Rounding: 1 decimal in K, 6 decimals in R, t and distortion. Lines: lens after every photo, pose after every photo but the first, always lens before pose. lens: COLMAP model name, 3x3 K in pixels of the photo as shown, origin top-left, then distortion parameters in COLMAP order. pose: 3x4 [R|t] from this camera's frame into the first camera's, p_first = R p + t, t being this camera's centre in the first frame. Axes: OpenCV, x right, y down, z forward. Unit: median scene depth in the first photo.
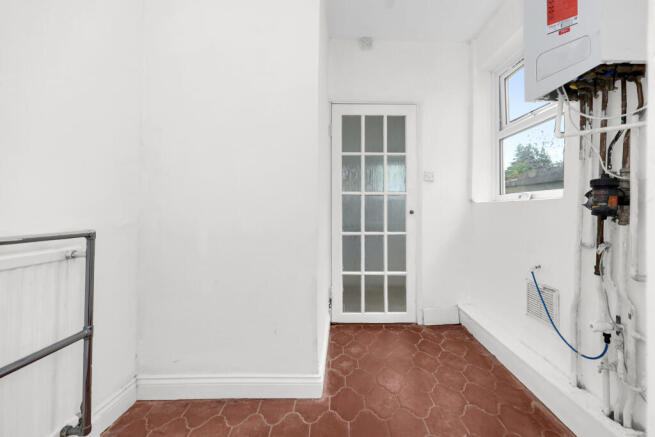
lens RADIAL K [[275.3, 0, 348.8], [0, 275.3, 202.7], [0, 0, 1]] dist [-0.001735, -0.000060]
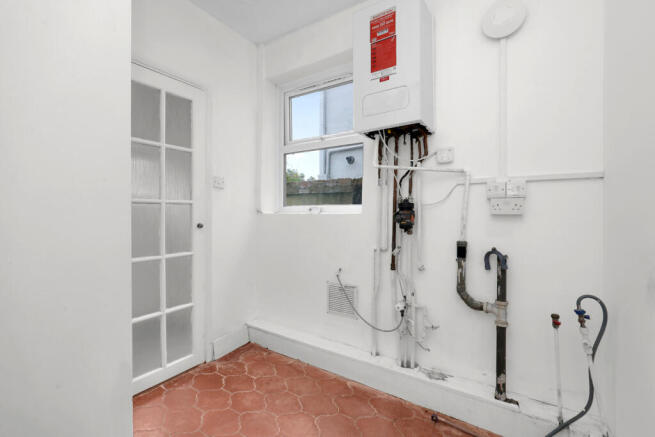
lens RADIAL K [[278.8, 0, 336.7], [0, 278.8, 213.8], [0, 0, 1]] dist [0.001508, 0.000074]
pose [[0.556804, -0.004977, 0.830629, -0.266340], [-0.019820, 0.999618, 0.019275, -0.028779], [-0.830408, -0.027196, 0.556492, 0.275080]]
